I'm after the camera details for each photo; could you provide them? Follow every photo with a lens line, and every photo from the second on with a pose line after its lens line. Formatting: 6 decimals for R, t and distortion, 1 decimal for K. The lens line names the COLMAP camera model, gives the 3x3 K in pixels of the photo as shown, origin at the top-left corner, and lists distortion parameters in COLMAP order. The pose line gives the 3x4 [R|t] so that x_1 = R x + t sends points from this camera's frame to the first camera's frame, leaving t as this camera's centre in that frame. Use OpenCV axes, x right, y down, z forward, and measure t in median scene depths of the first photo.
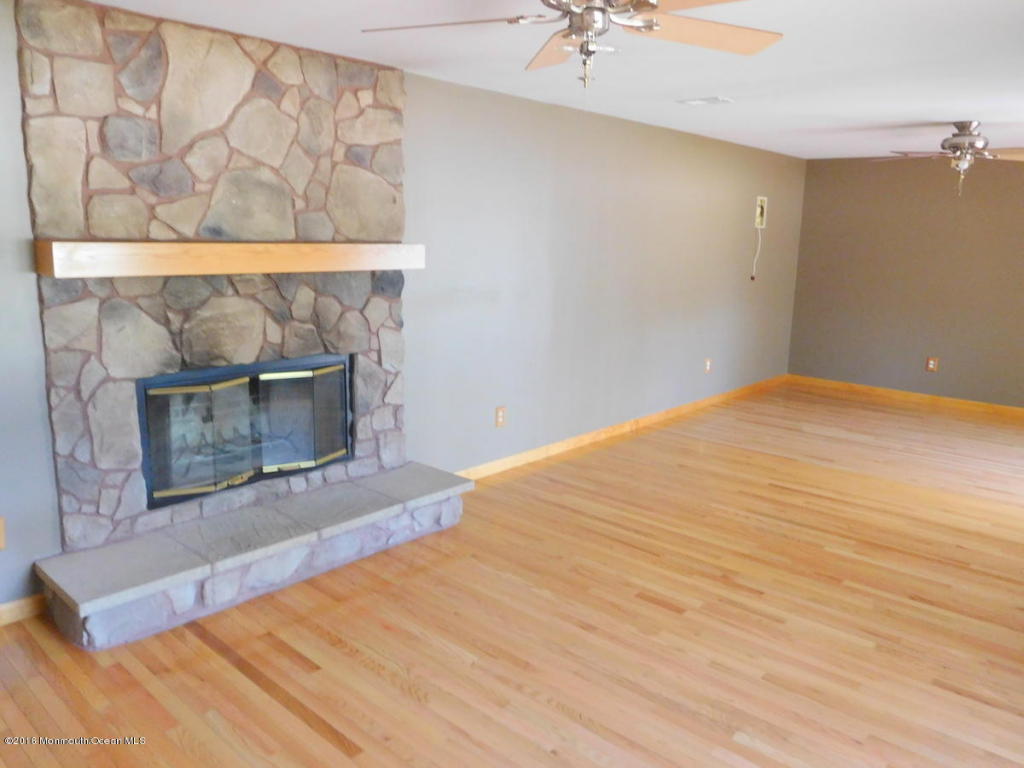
lens RADIAL K [[761.6, 0, 519.1], [0, 761.6, 379.8], [0, 0, 1]] dist [-0.012933, -0.001649]
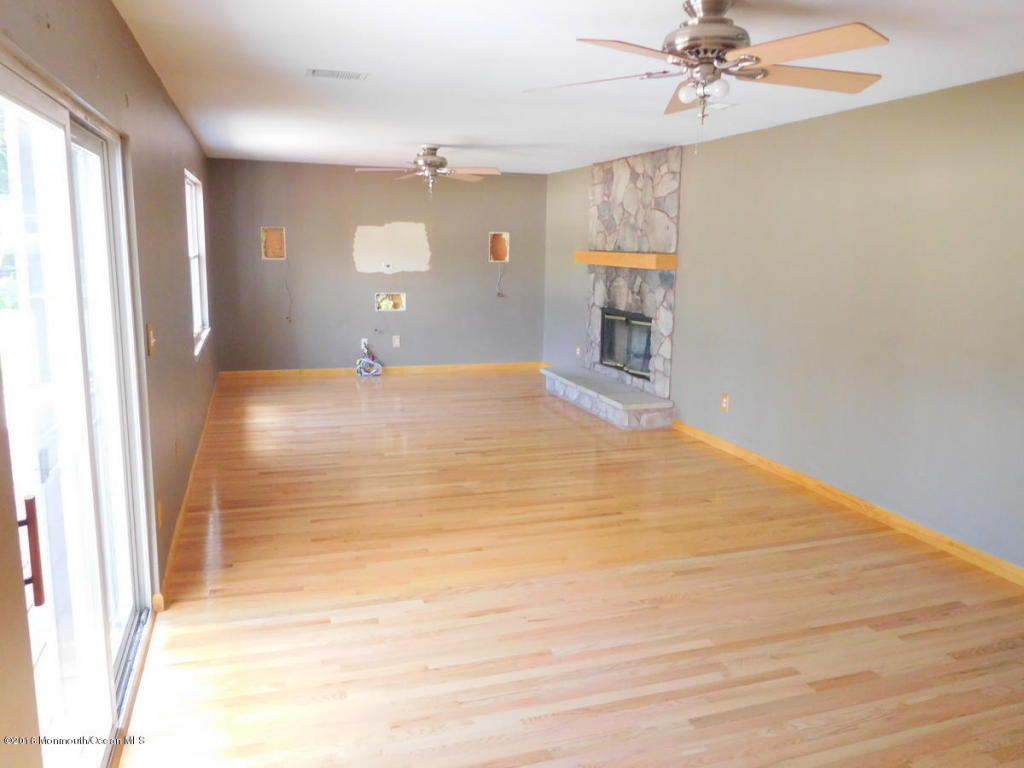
lens RADIAL K [[761.6, 0, 517.5], [0, 761.6, 383.8], [0, 0, 1]] dist [-0.012933, -0.001649]
pose [[-0.490427, 0.125374, -0.862417, 1.537459], [-0.198633, 0.947469, 0.250694, -0.283484], [0.848543, 0.294251, -0.439761, 1.655495]]
